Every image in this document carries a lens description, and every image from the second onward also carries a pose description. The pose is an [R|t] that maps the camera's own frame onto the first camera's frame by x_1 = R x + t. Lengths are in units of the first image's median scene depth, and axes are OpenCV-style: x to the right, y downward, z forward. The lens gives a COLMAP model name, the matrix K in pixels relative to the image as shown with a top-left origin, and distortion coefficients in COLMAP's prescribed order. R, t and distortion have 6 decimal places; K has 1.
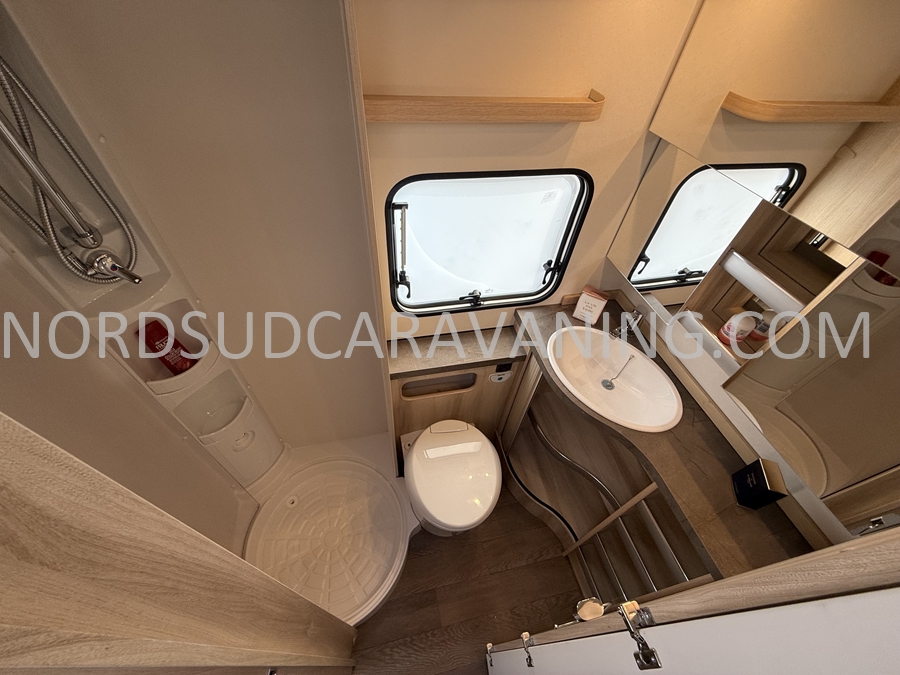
lens RADIAL K [[358.4, 0, 447.2], [0, 358.4, 336.6], [0, 0, 1]] dist [-0.001365, 0.000202]
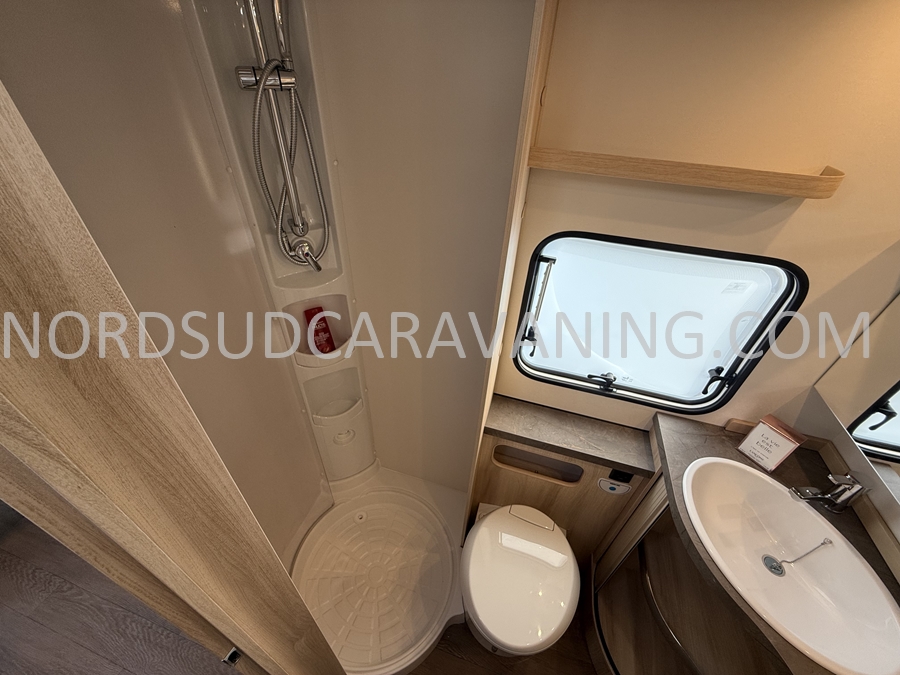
lens RADIAL K [[358.4, 0, 448.1], [0, 358.4, 337.9], [0, 0, 1]] dist [-0.001365, 0.000202]
pose [[0.867296, 0.278164, -0.412823, 0.084947], [-0.355581, 0.926554, -0.122716, 0.043592], [0.348368, 0.253223, 0.902506, 0.069956]]
